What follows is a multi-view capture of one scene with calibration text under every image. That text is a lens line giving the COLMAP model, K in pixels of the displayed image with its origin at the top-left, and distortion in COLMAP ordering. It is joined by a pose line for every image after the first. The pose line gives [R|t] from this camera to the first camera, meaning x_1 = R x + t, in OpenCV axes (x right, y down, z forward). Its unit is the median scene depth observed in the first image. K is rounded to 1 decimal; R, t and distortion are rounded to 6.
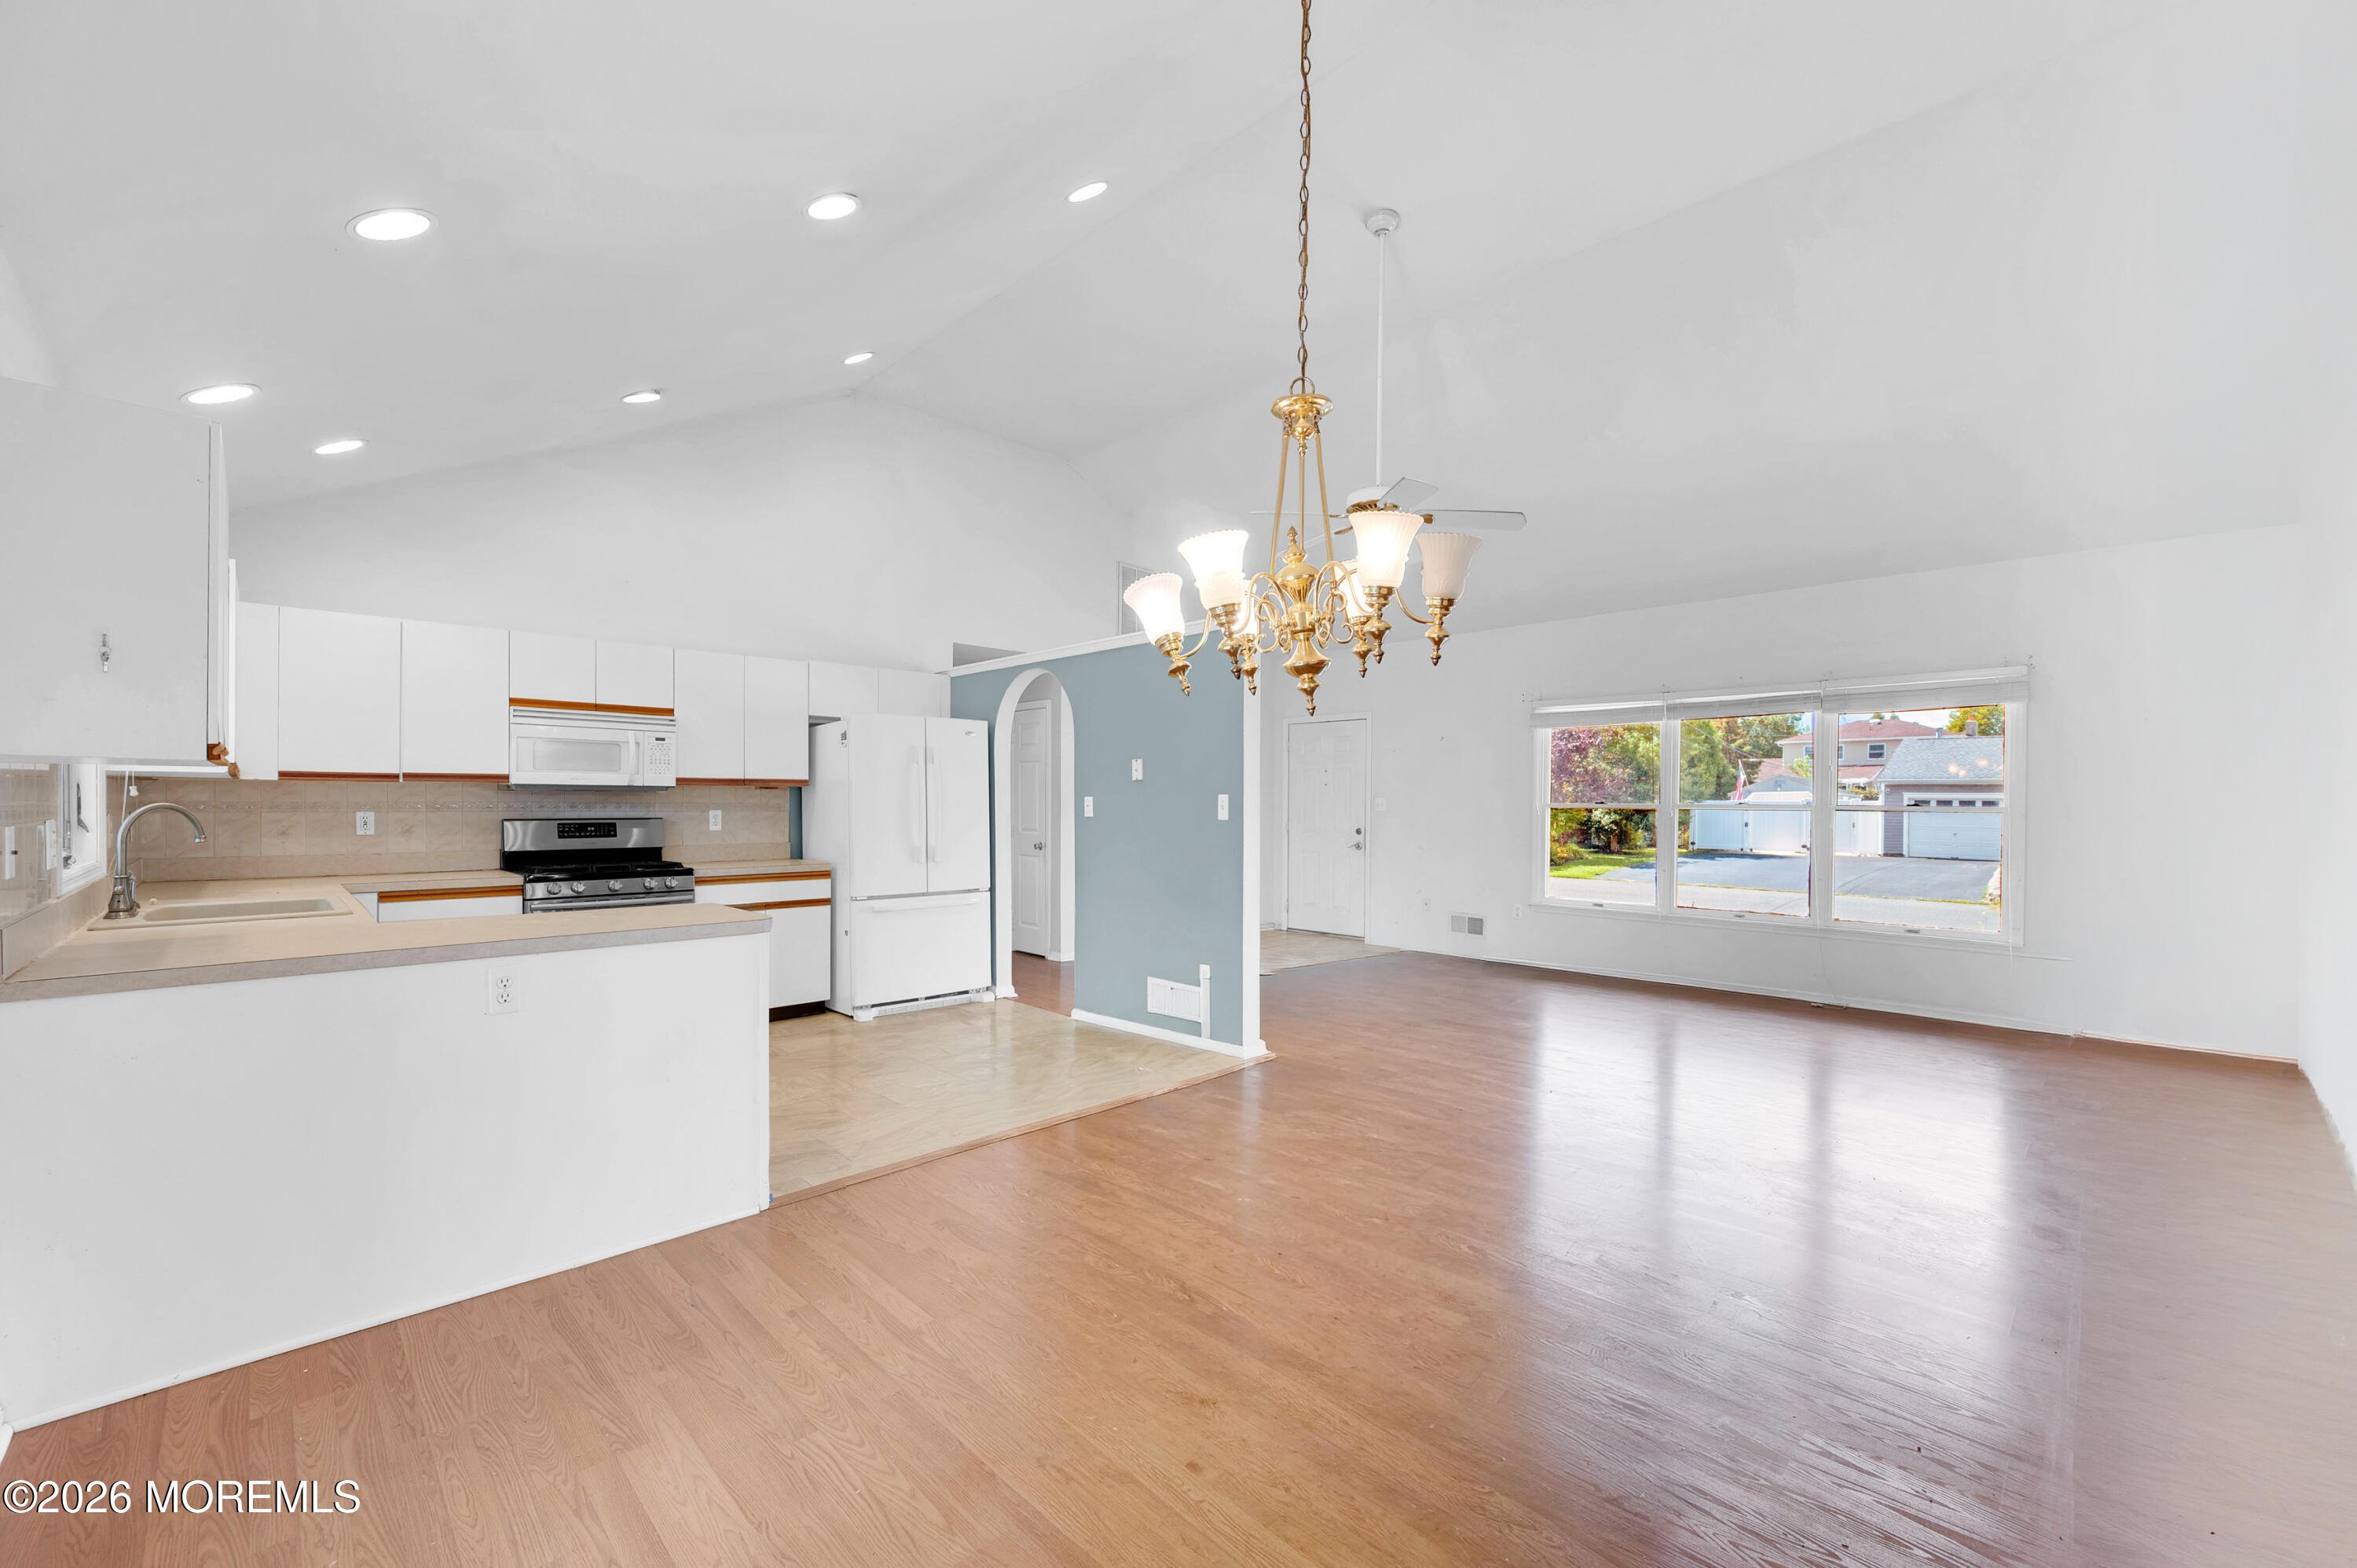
lens RADIAL K [[943.4, 0, 1179.4], [0, 943.4, 804.4], [0, 0, 1]] dist [-0.001990, -0.000200]
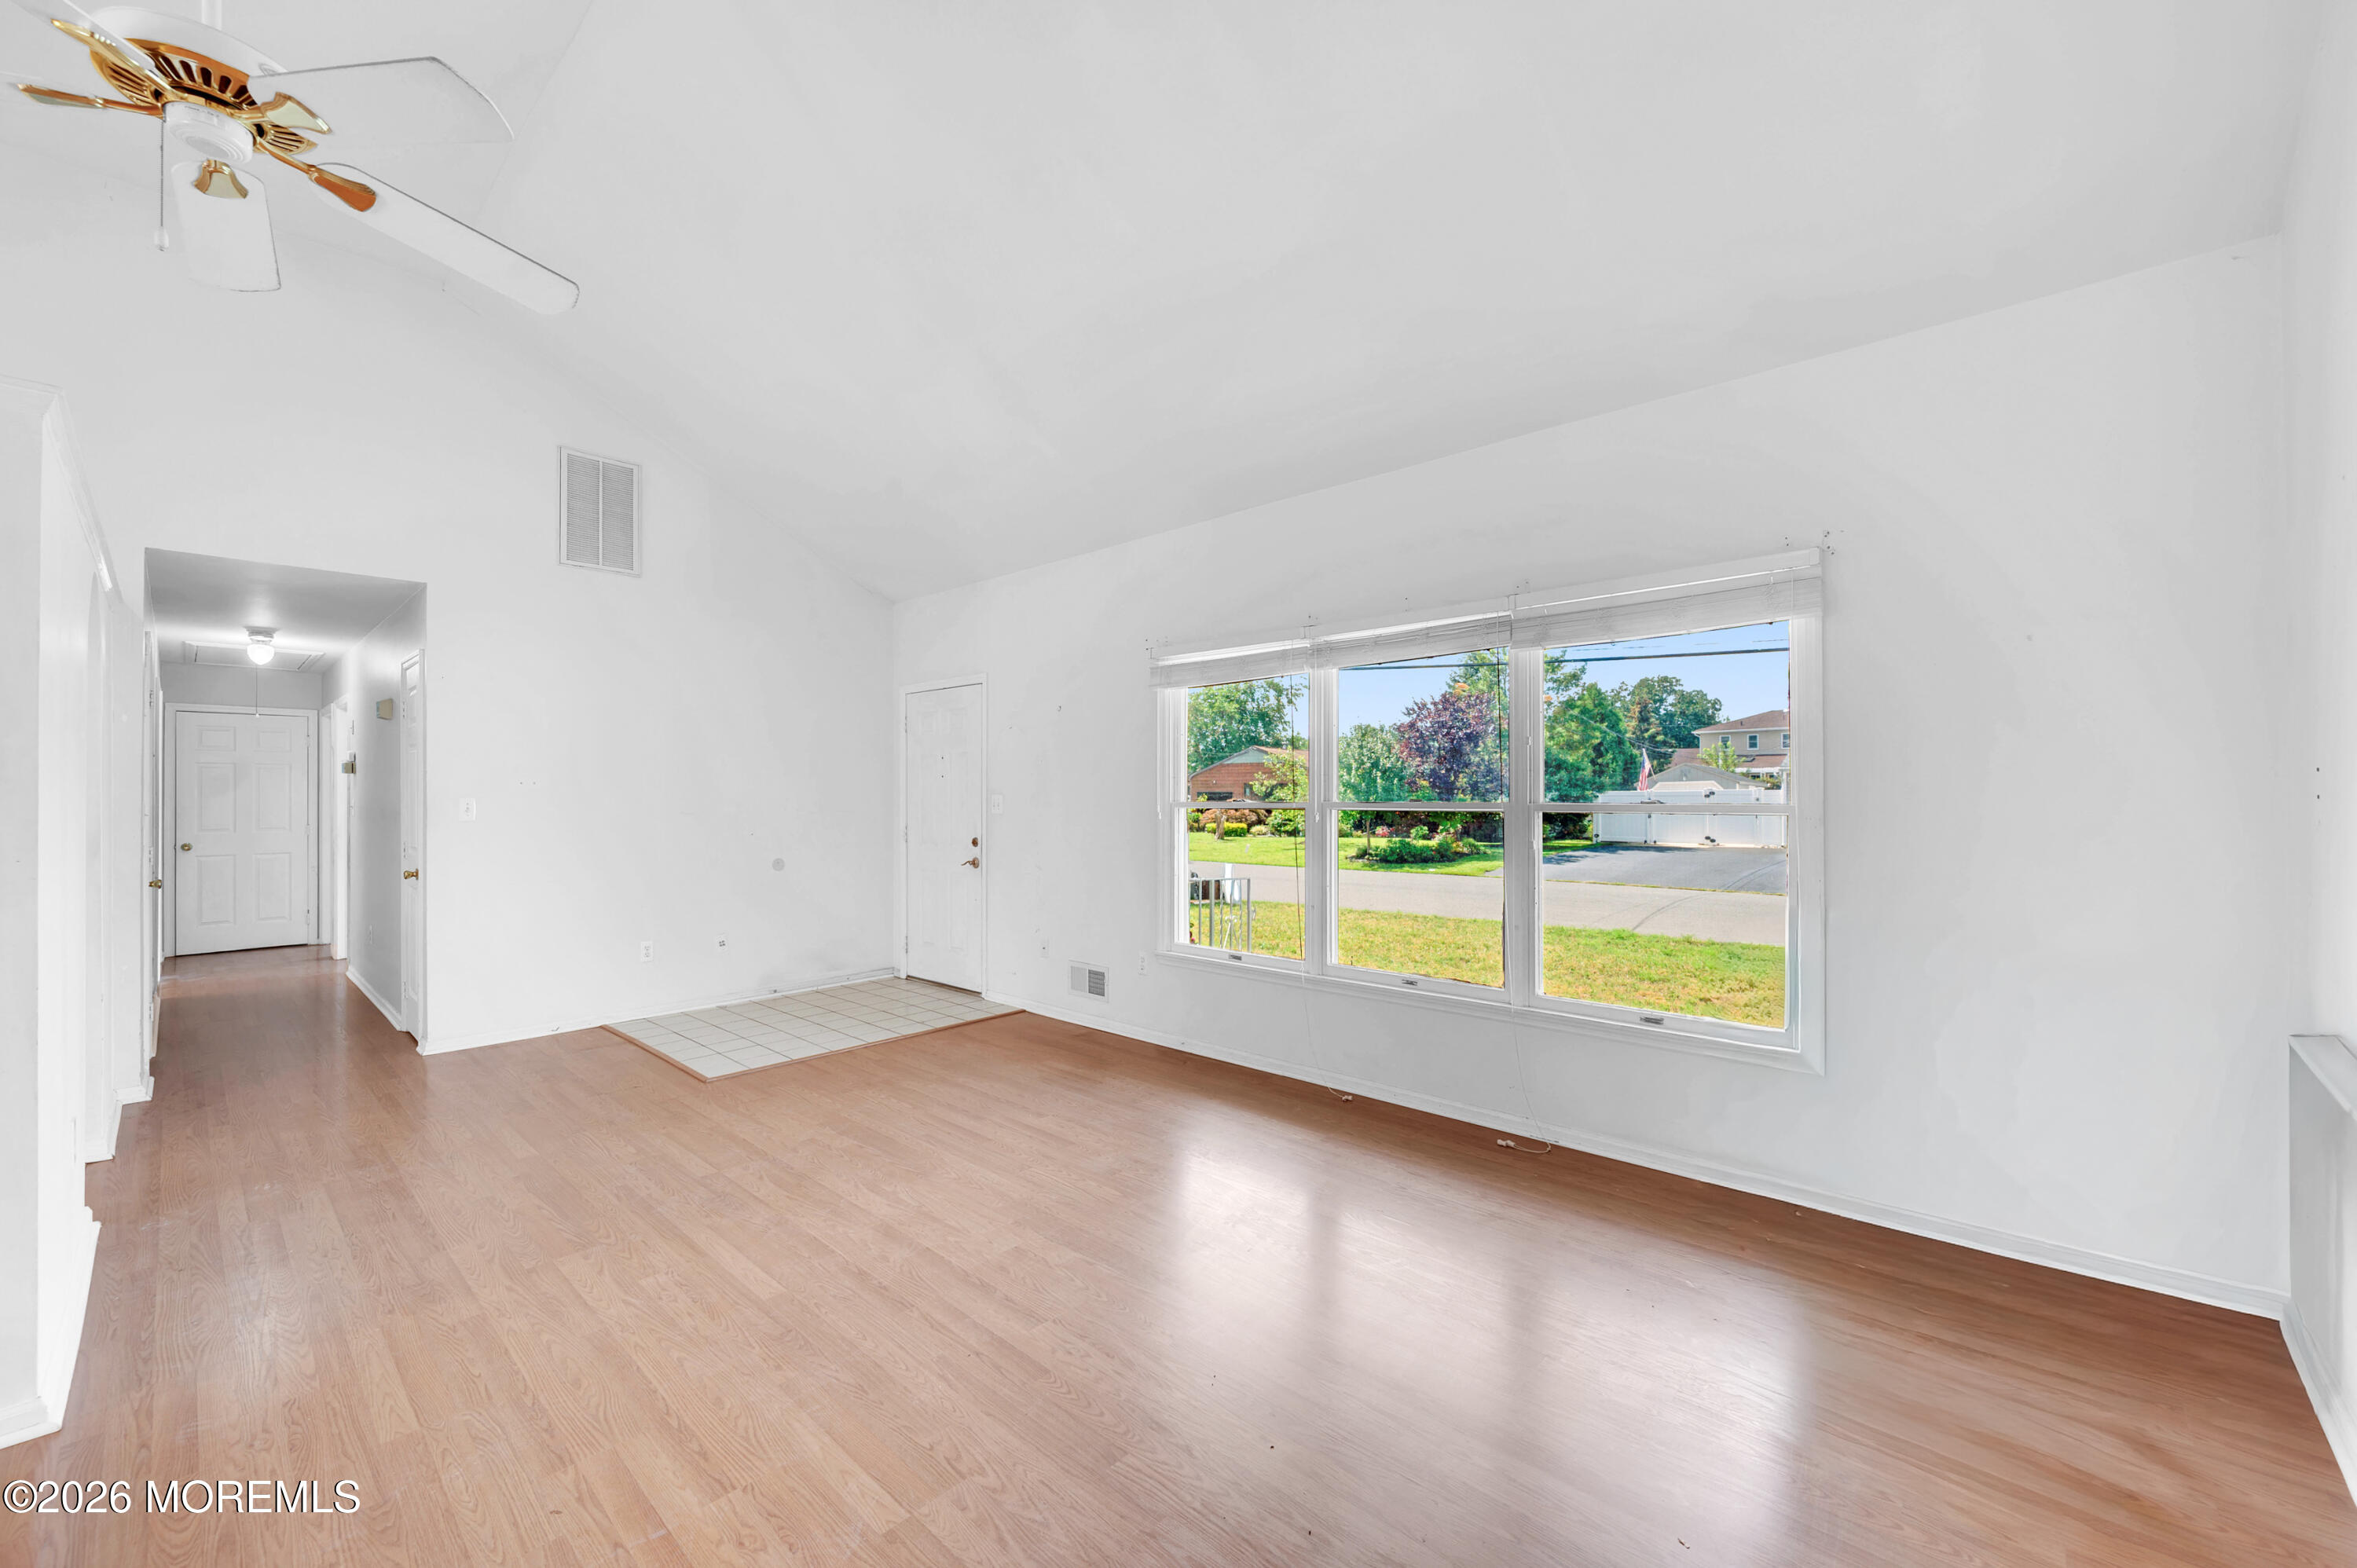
lens RADIAL K [[931.5, 0, 1178.5], [0, 931.5, 784.0], [0, 0, 1]] dist [0.002309, -0.000085]
pose [[0.998847, -0.007534, 0.047419, 0.482743], [0.008232, 0.999860, -0.014542, -0.005417], [-0.047303, 0.014916, 0.998769, 0.460336]]
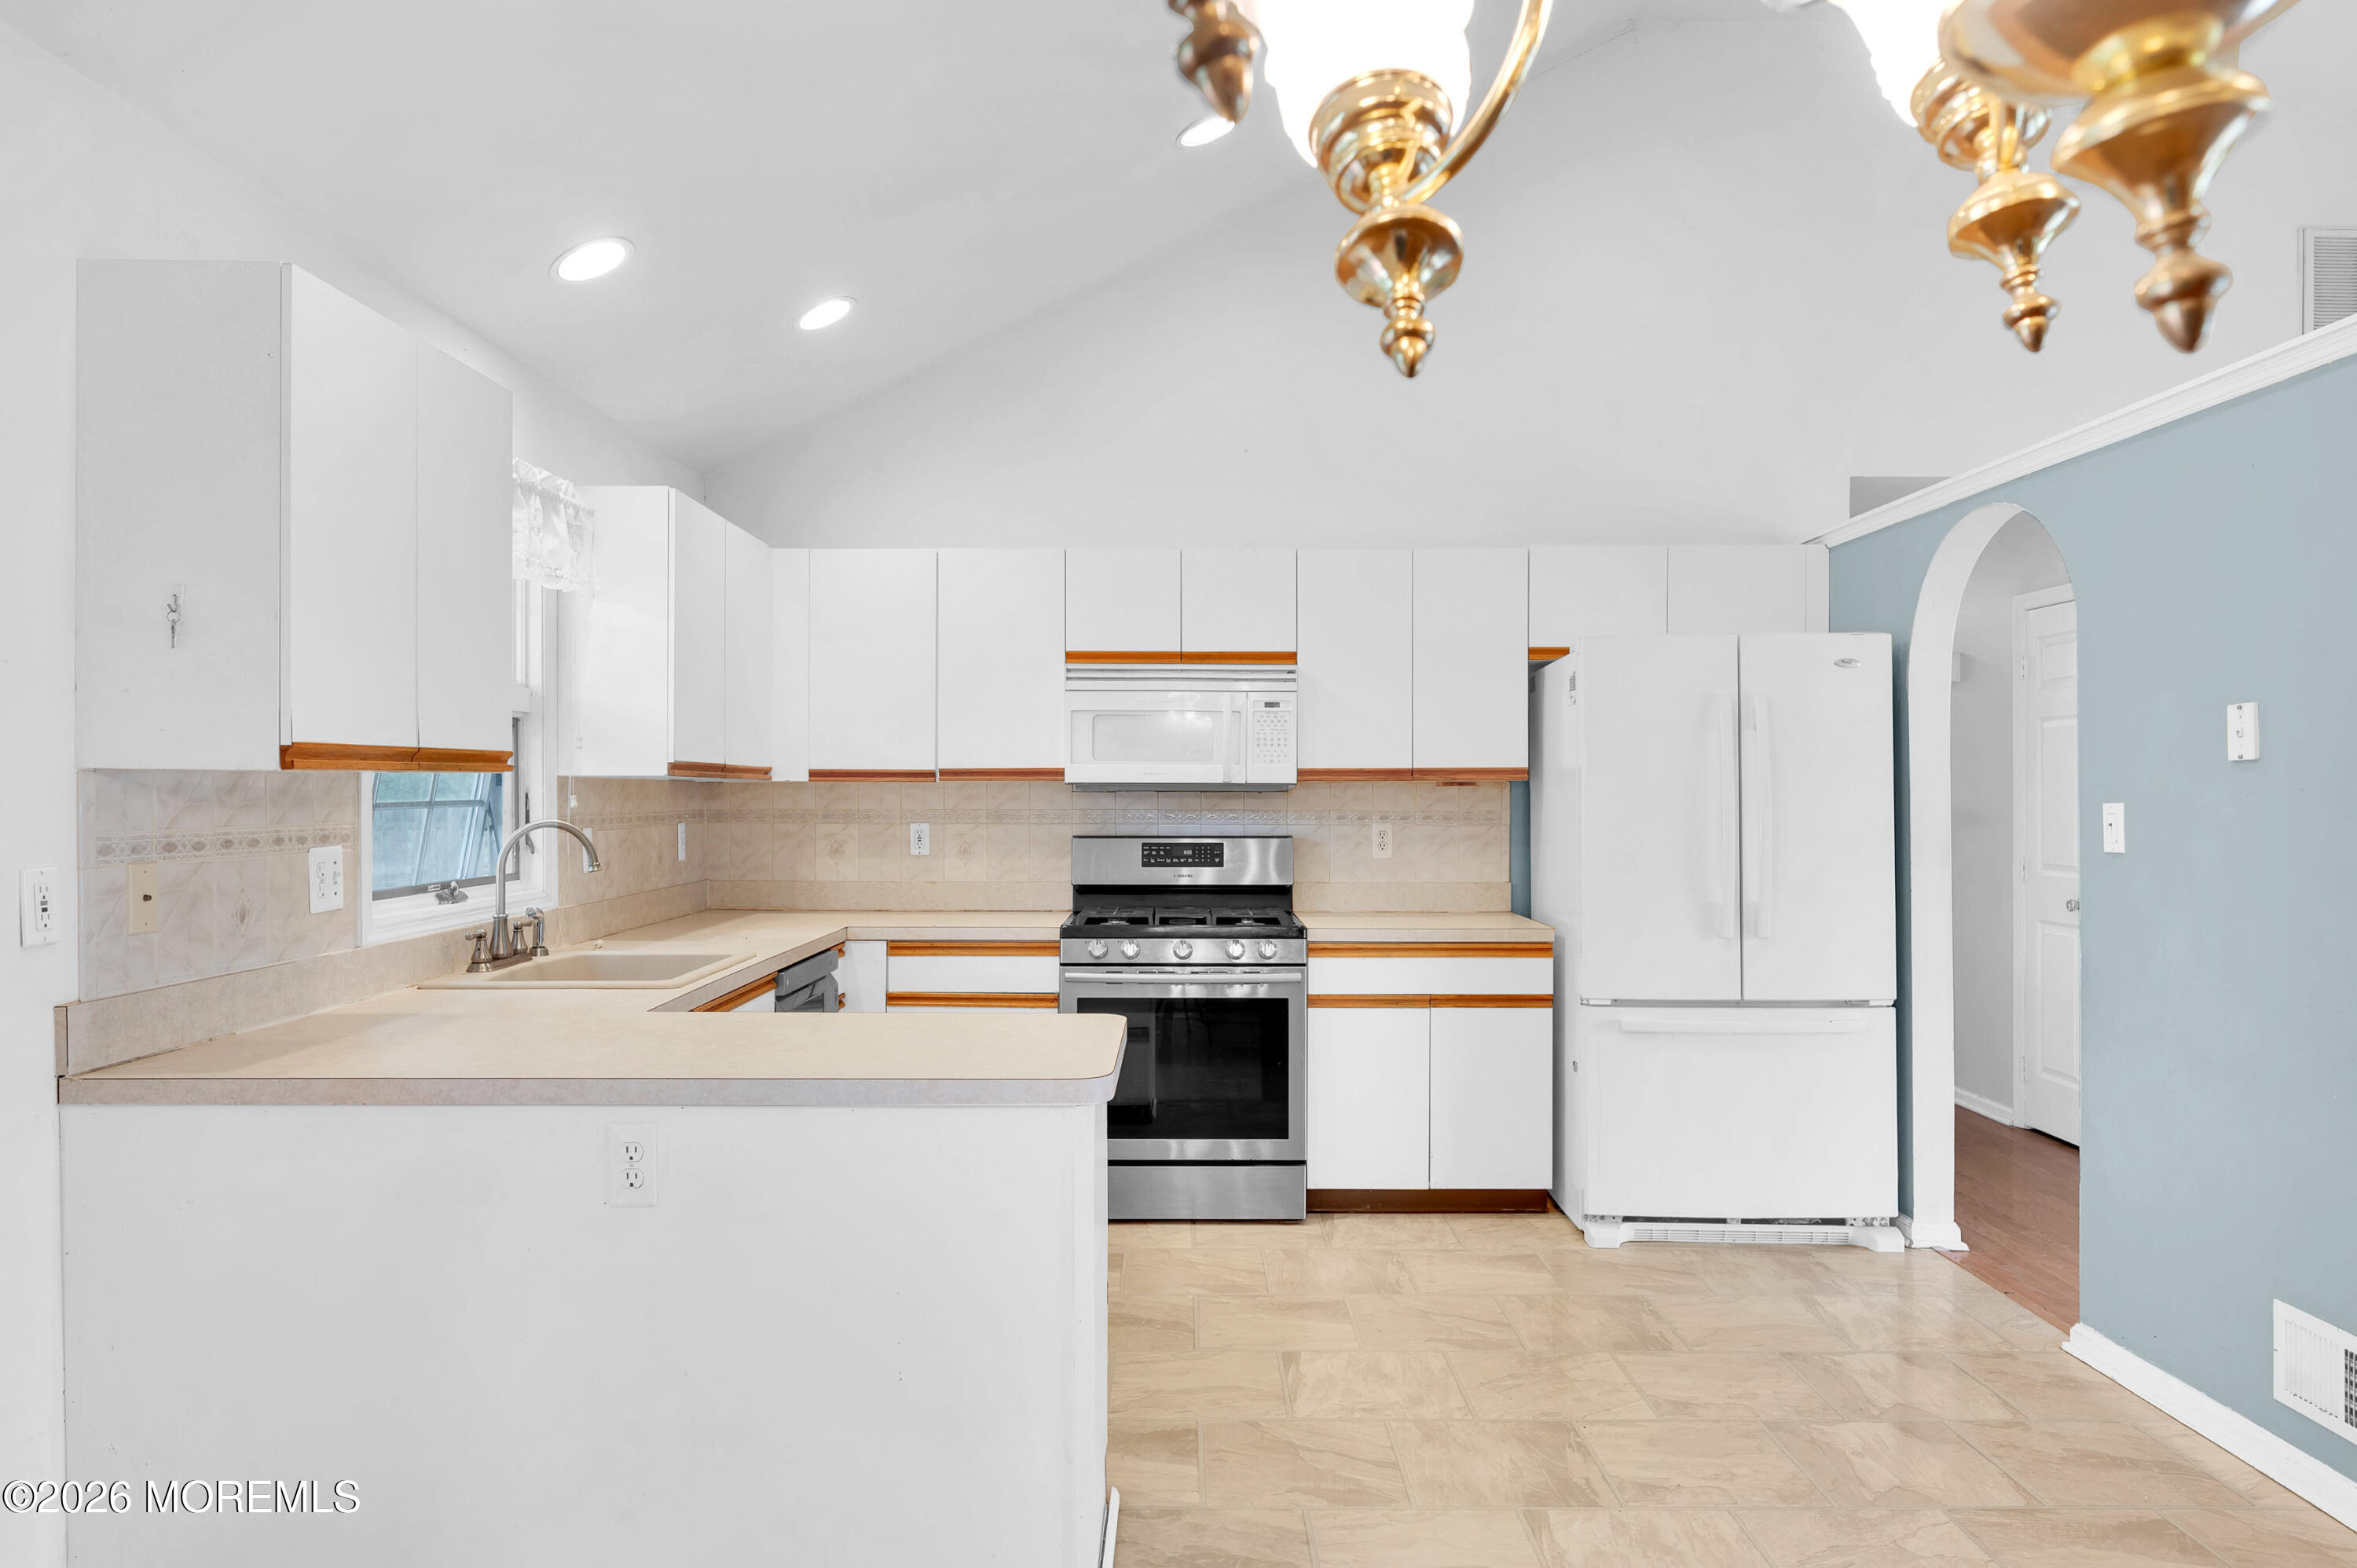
lens RADIAL K [[1523.8, 0, 1178.5], [0, 1523.8, 784.0], [0, 0, 1]] dist [-0.000836, 0.000666]
pose [[0.715576, -0.005320, -0.698515, 0.070815], [0.000193, 0.999972, -0.007417, -0.011056], [0.698535, 0.005172, 0.715557, 0.254683]]
